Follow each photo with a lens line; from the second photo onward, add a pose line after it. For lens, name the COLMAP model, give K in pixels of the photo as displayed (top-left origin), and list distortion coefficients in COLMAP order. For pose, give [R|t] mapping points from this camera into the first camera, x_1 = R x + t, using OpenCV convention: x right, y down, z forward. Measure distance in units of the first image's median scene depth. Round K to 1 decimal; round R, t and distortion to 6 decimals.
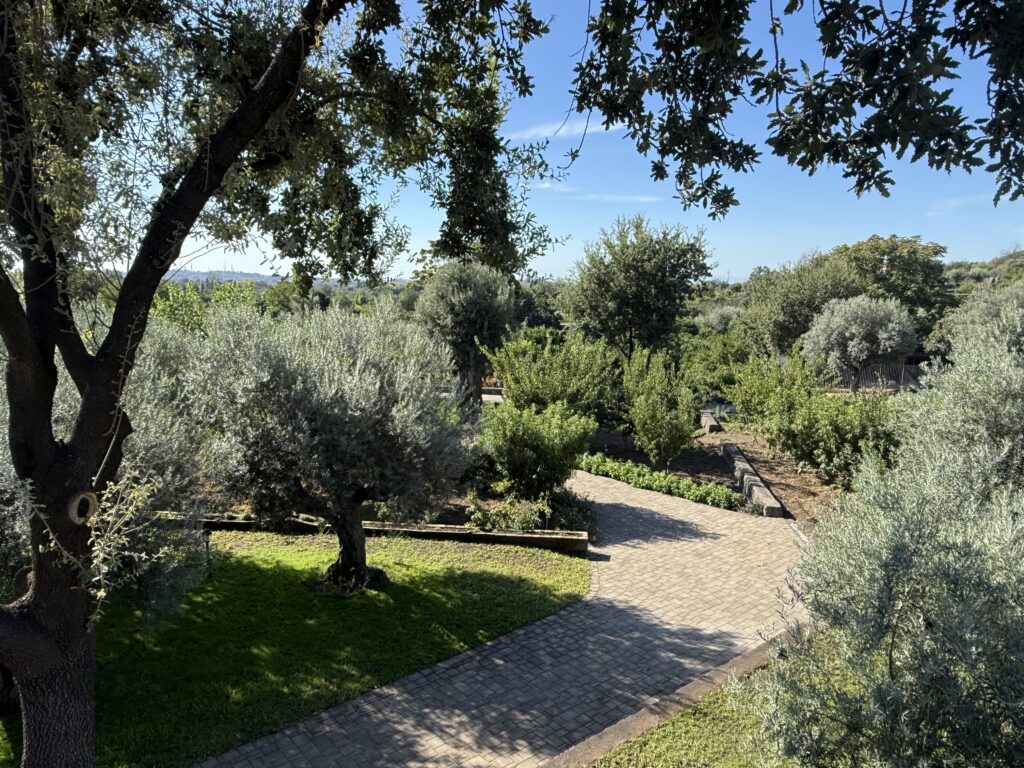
lens RADIAL K [[729.6, 0, 508.9], [0, 729.6, 375.2], [0, 0, 1]] dist [0.021348, -0.001478]
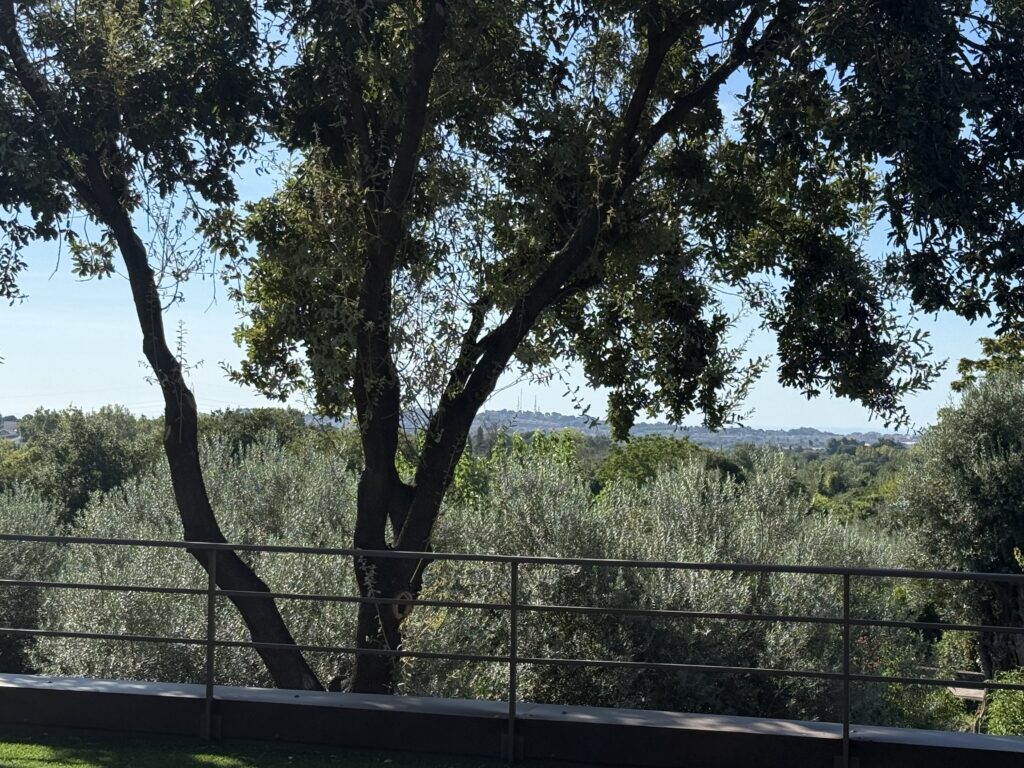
lens RADIAL K [[1883.4, 0, 513.5], [0, 1883.4, 378.8], [0, 0, 1]] dist [-0.001575, 0.000000]
pose [[0.932746, -0.003102, -0.360521, 0.301965], [-0.054013, 0.987475, -0.148239, 0.120423], [0.356465, 0.157743, 0.920896, -0.797756]]
